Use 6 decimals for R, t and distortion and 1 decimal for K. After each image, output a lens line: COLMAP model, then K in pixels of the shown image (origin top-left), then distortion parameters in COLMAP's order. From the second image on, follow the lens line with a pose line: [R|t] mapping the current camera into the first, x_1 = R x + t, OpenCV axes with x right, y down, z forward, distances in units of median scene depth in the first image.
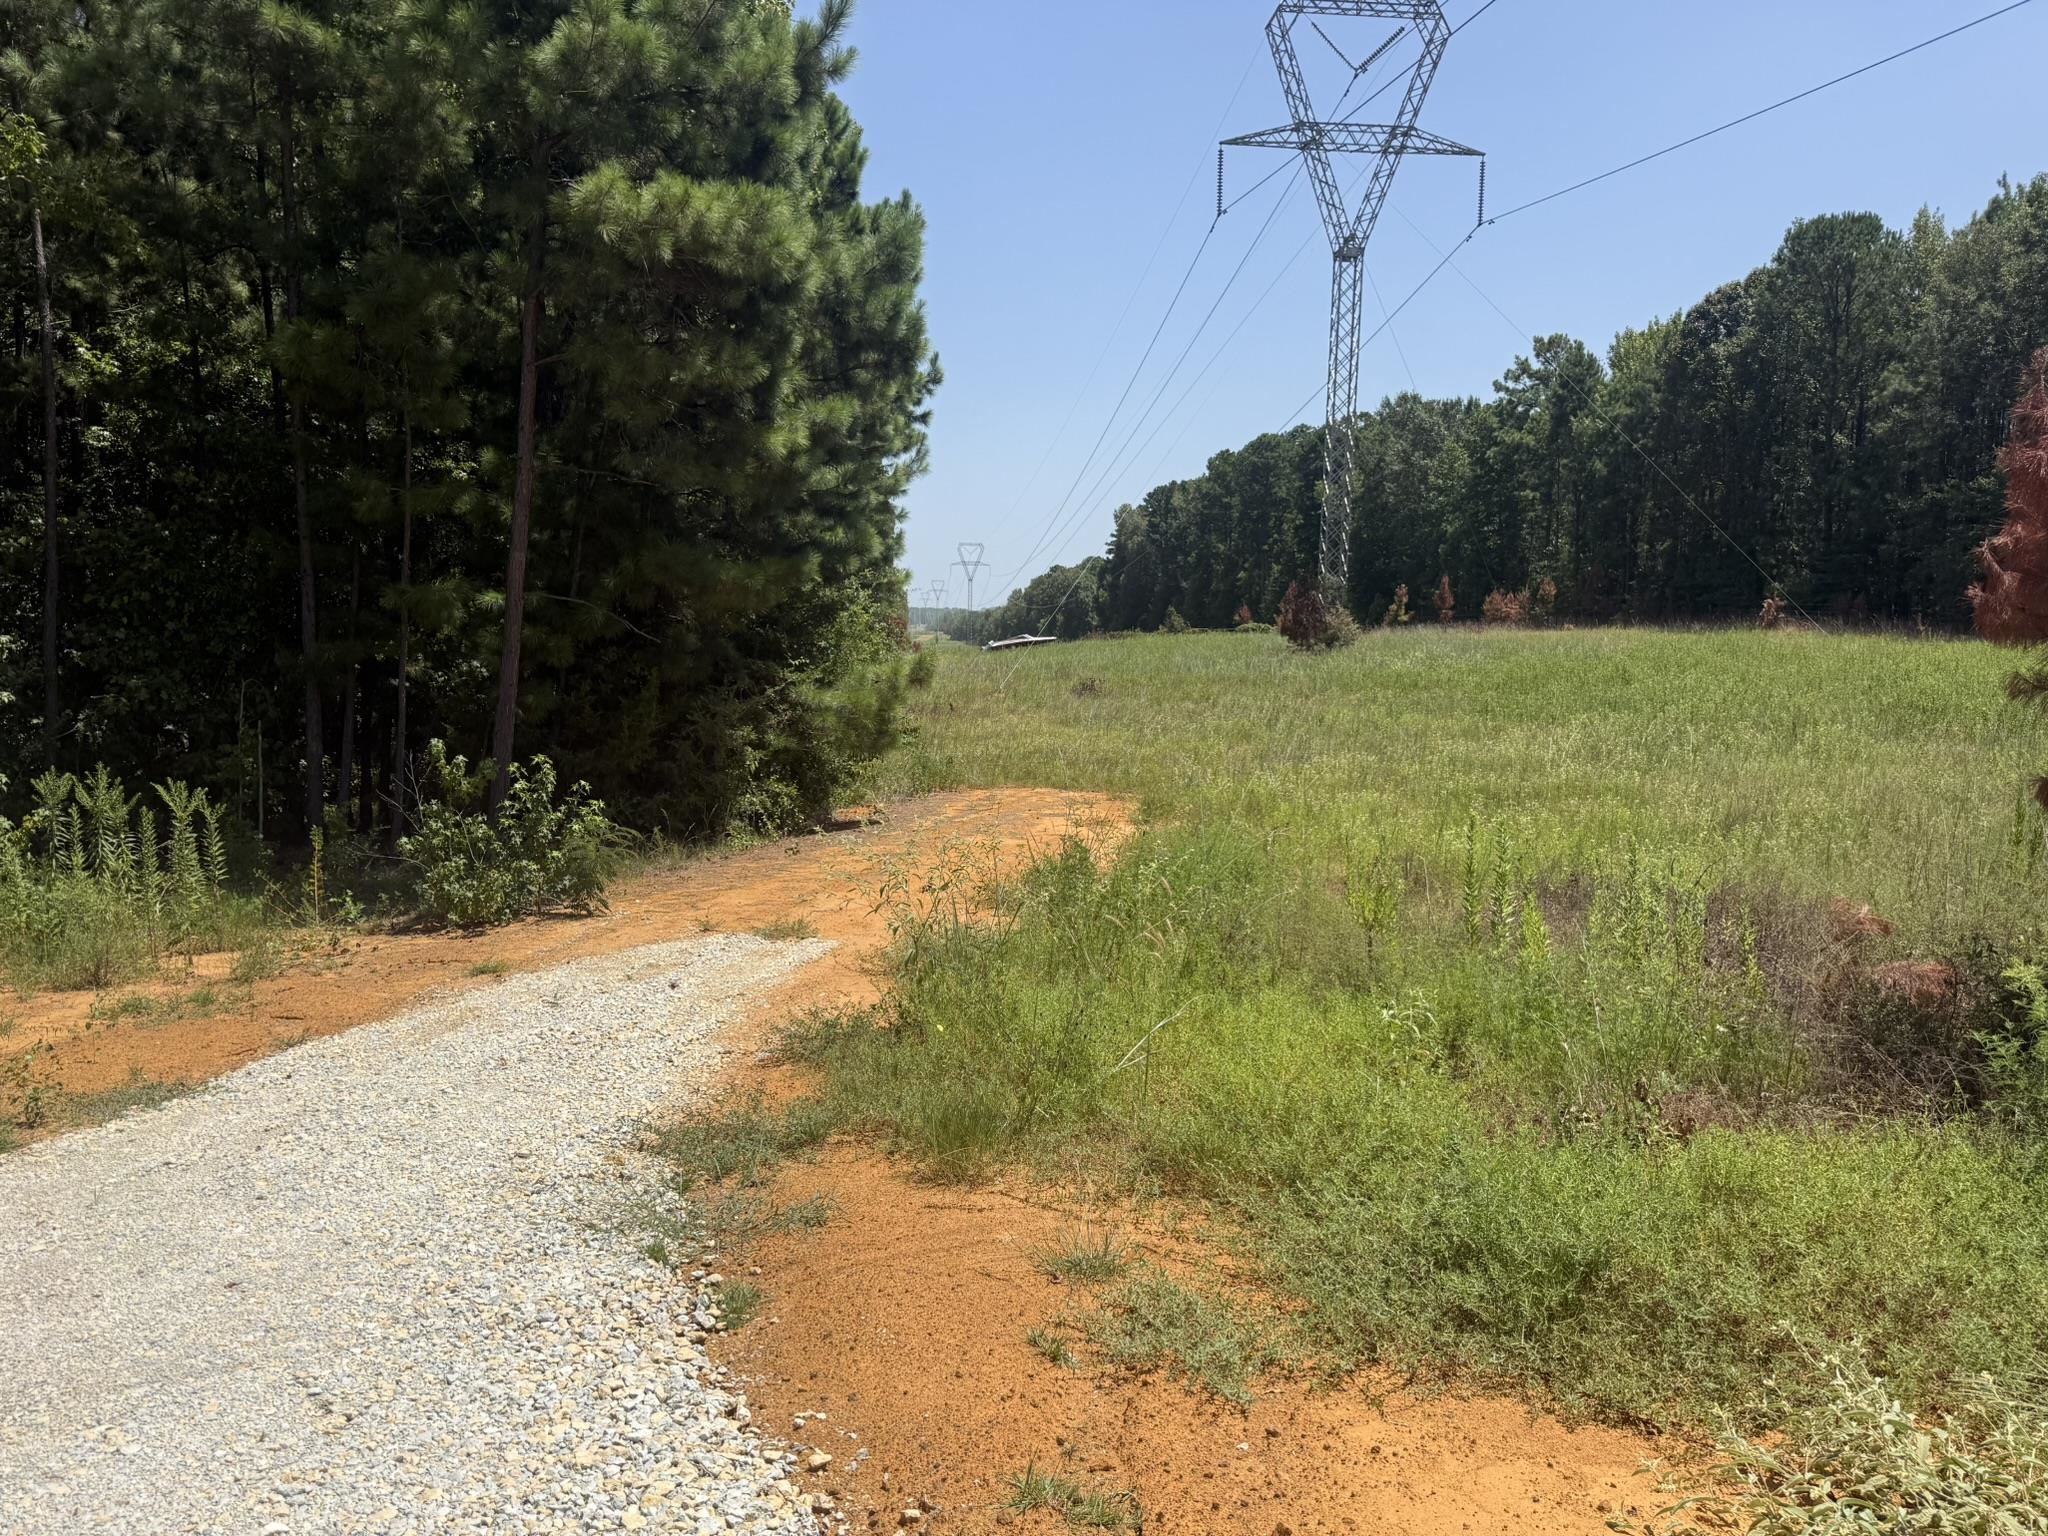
lens RADIAL K [[1459.0, 0, 1024.5], [0, 1459.0, 777.6], [0, 0, 1]] dist [0.032178, -0.038602]
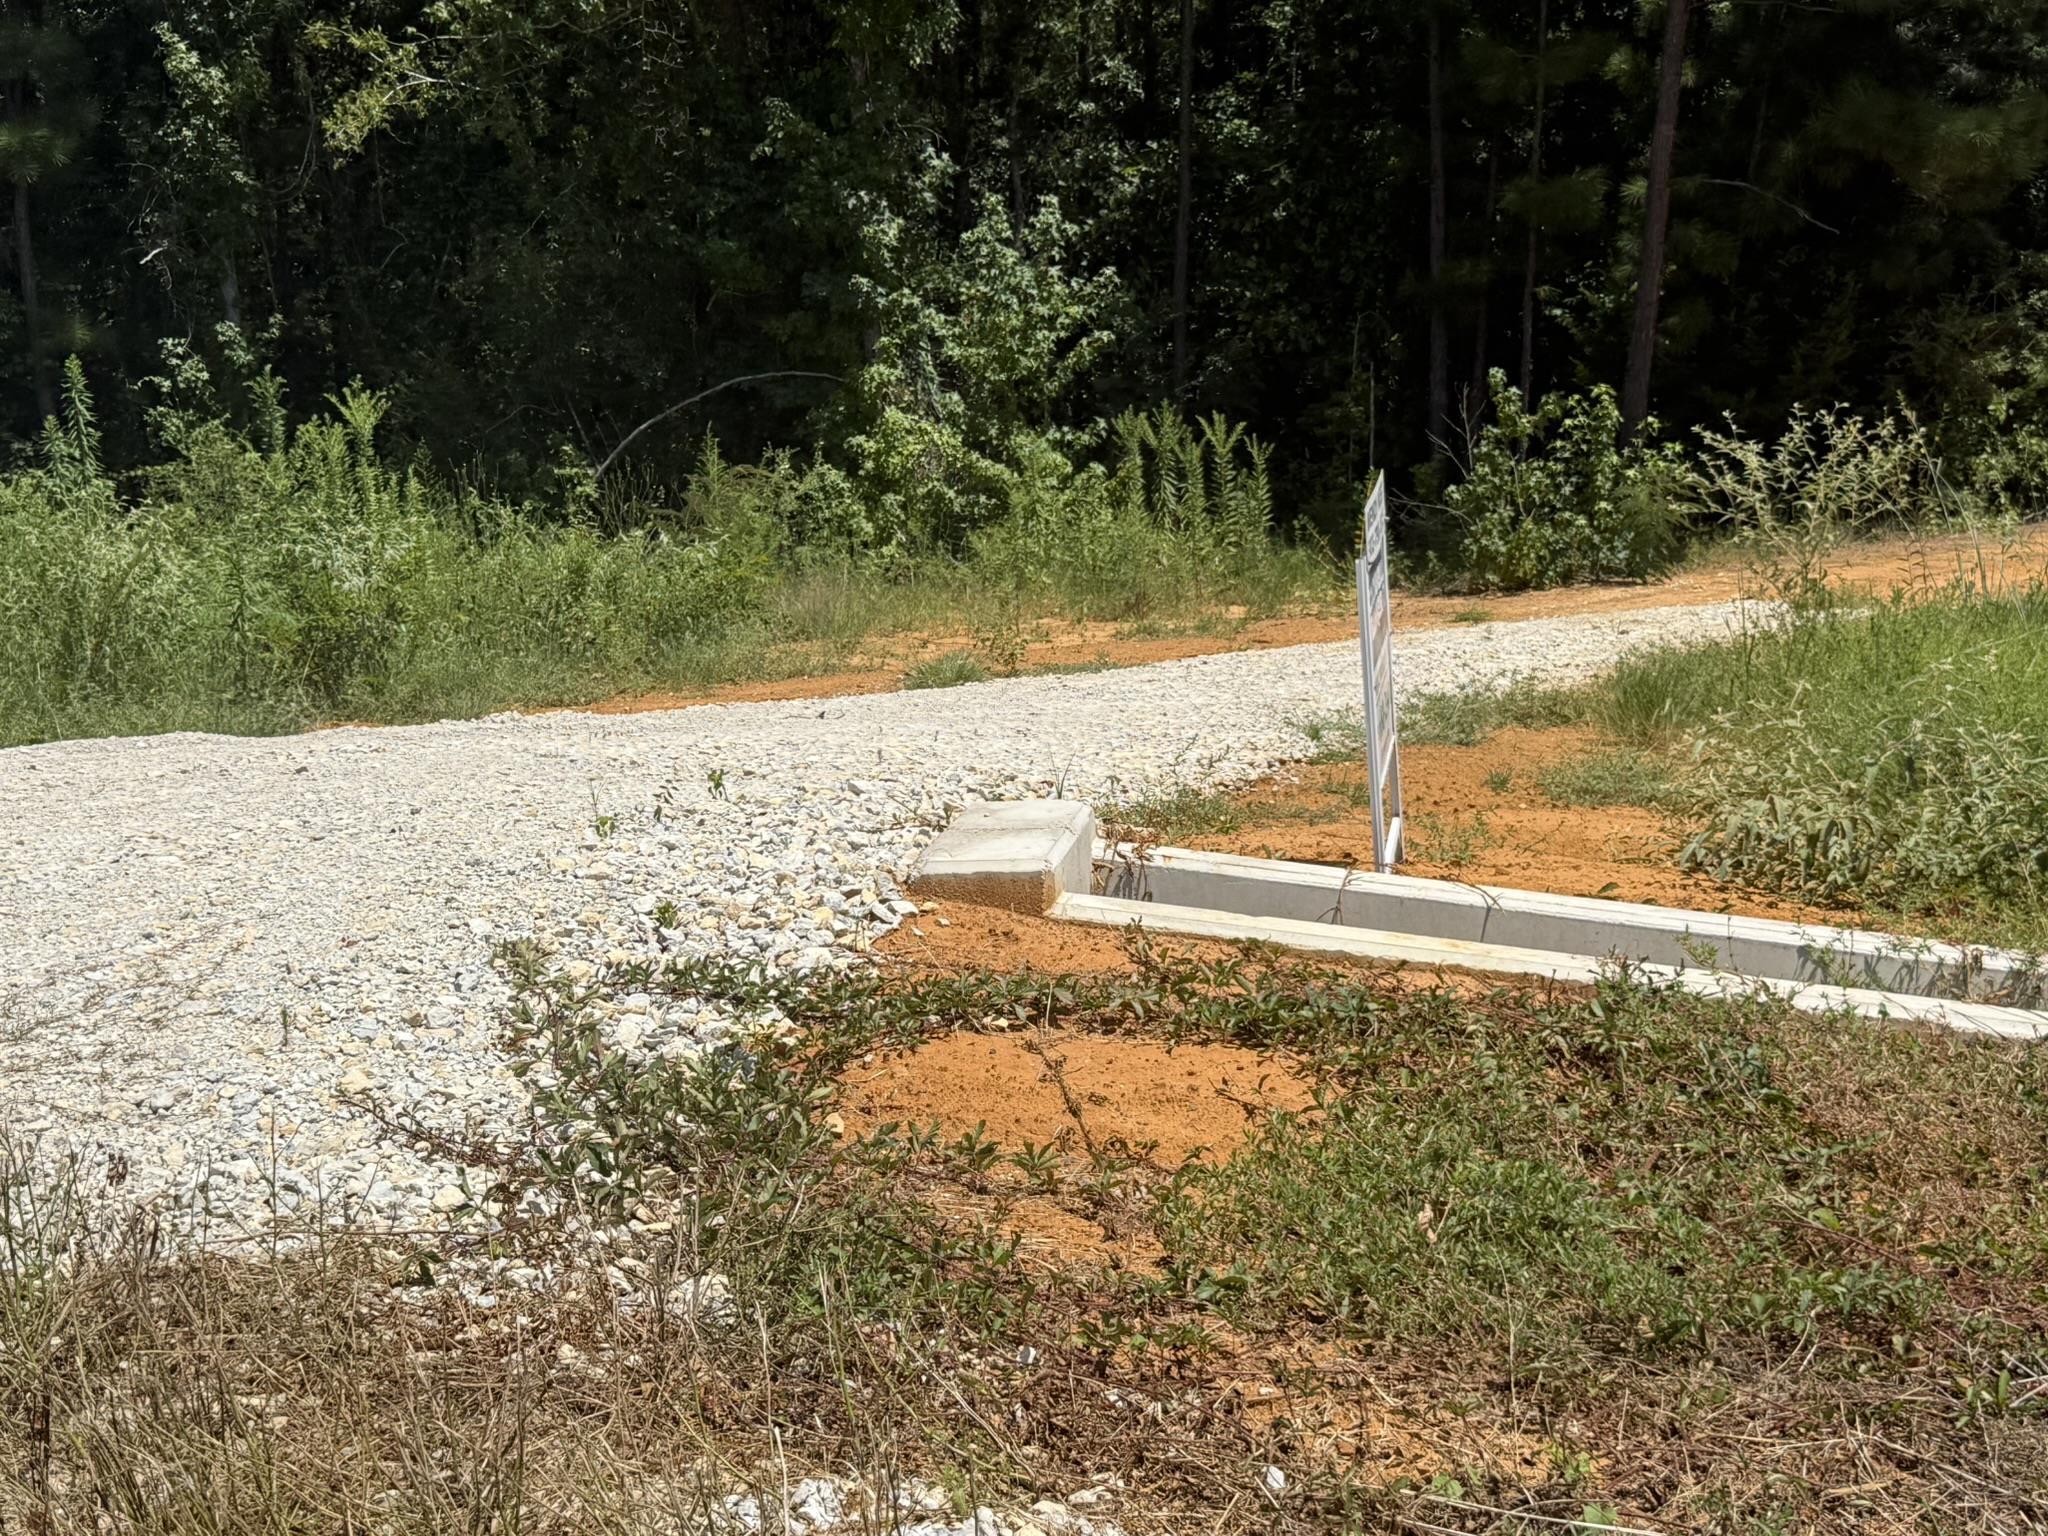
lens RADIAL K [[2570.7, 0, 1015.6], [0, 2570.7, 782.9], [0, 0, 1]] dist [0.098646, 0.000000]
pose [[0.746367, 0.086145, -0.659936, 0.078604], [-0.016281, 0.993654, 0.111294, 0.009891], [0.665335, -0.072322, 0.743033, -0.060119]]
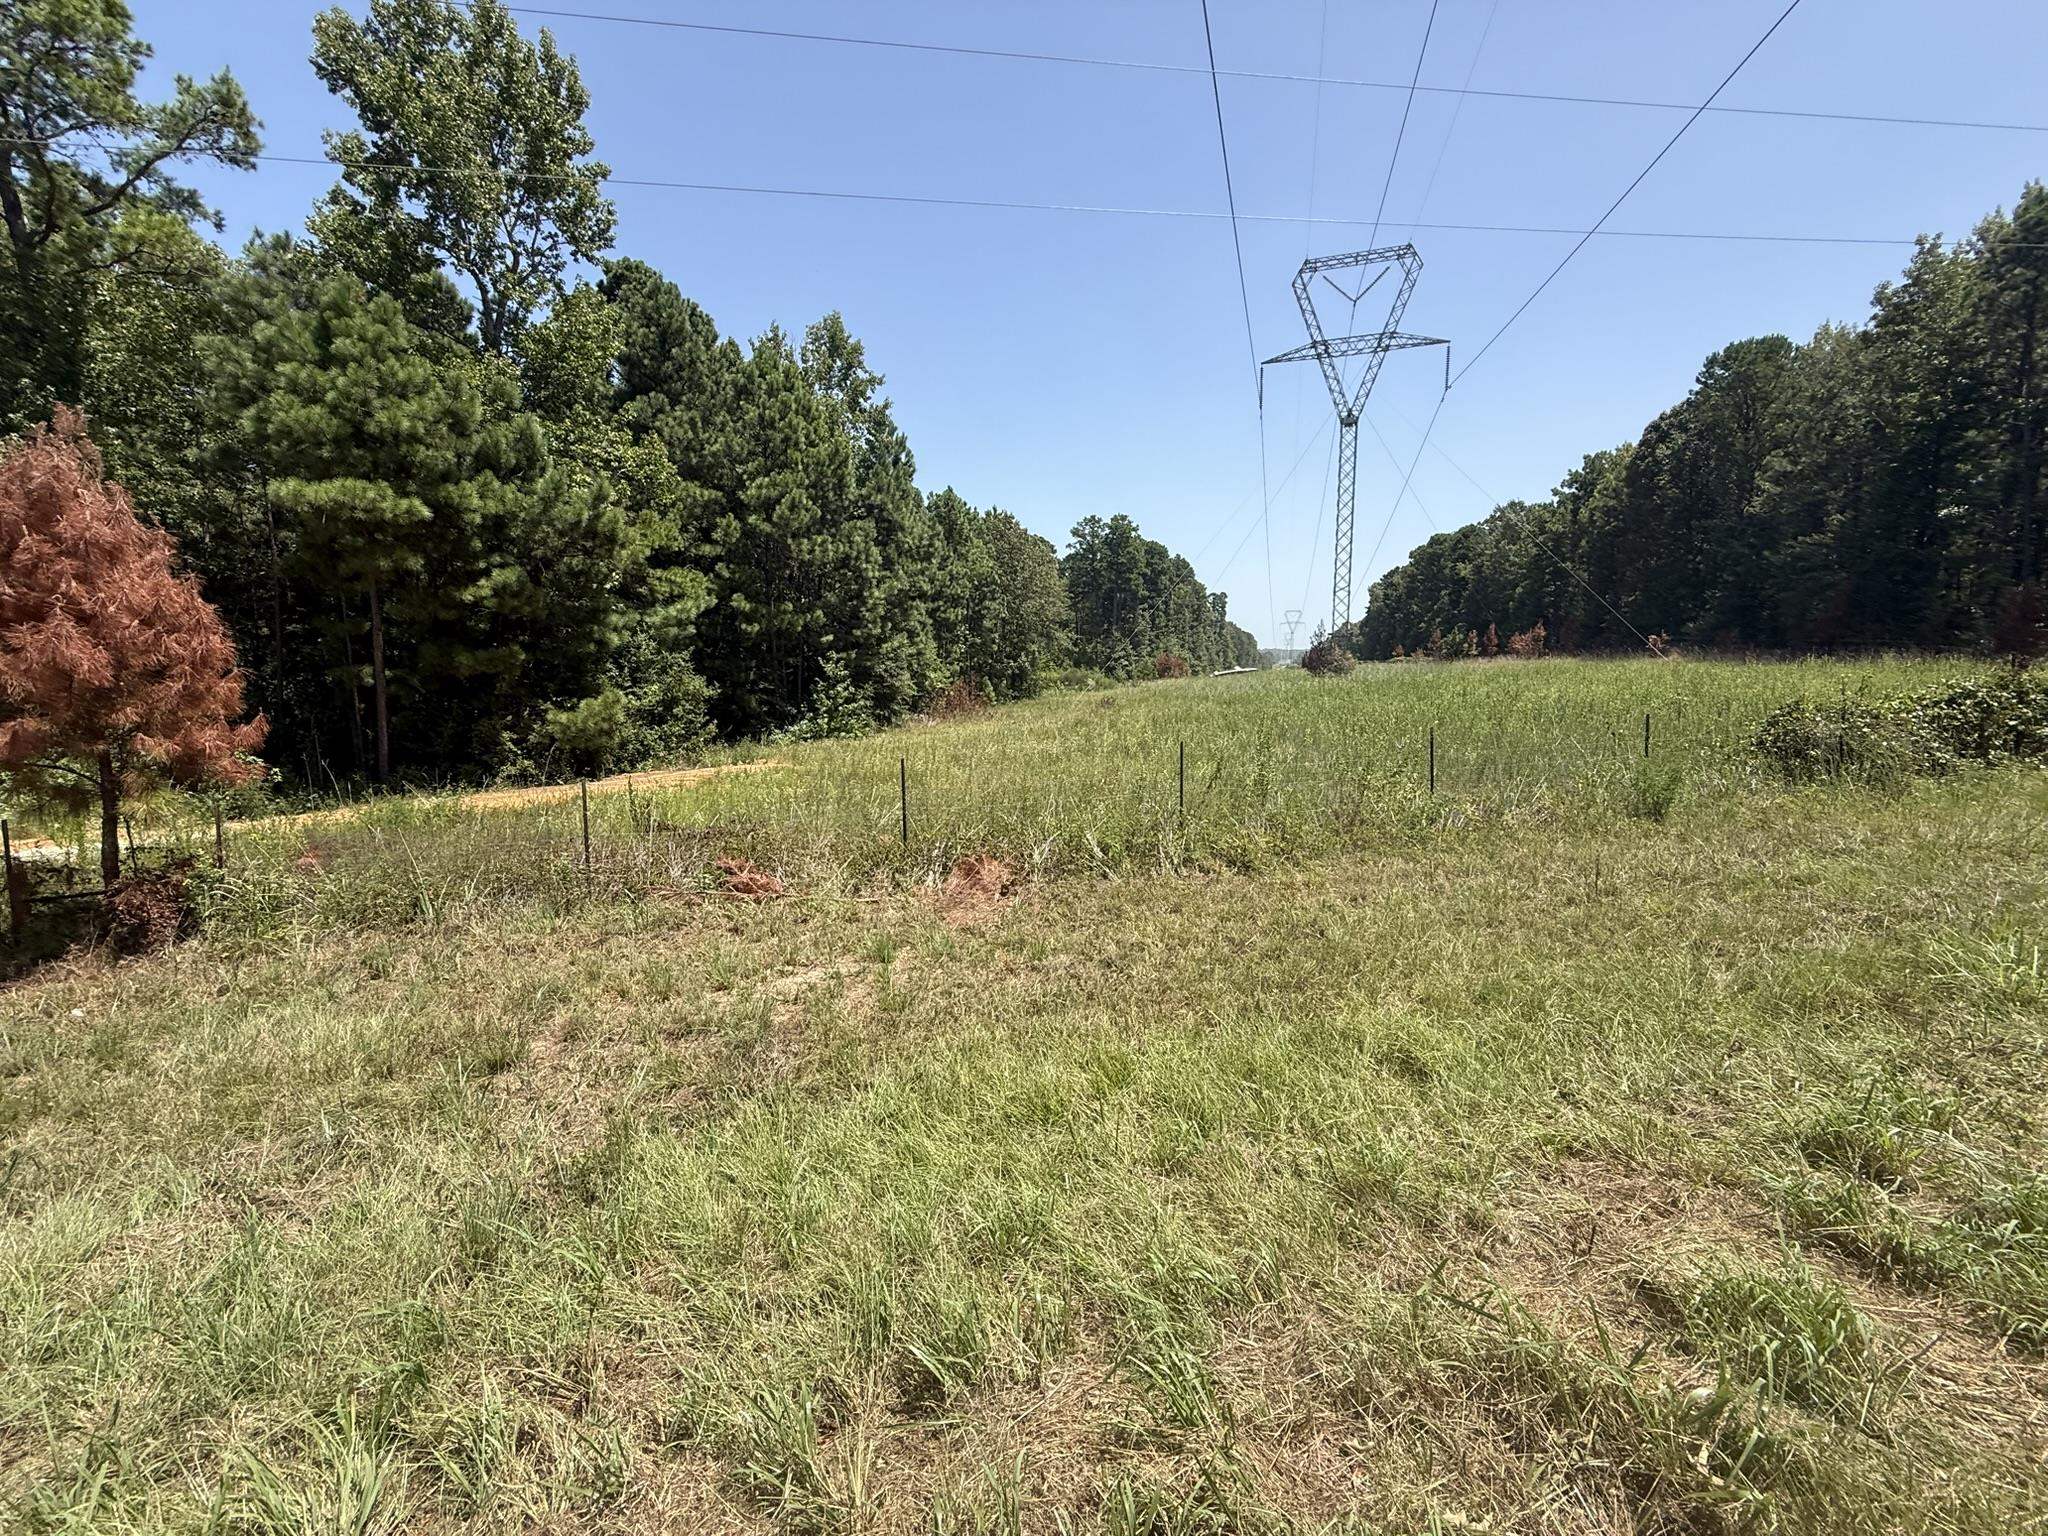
lens RADIAL K [[813.1, 0, 1018.1], [0, 813.1, 763.1], [0, 0, 1]] dist [0.001623, 0.000036]
pose [[0.920938, 0.025310, -0.388887, 0.244857], [-0.017932, 0.999584, 0.022593, -0.008469], [0.389297, -0.013833, 0.921008, 0.065175]]
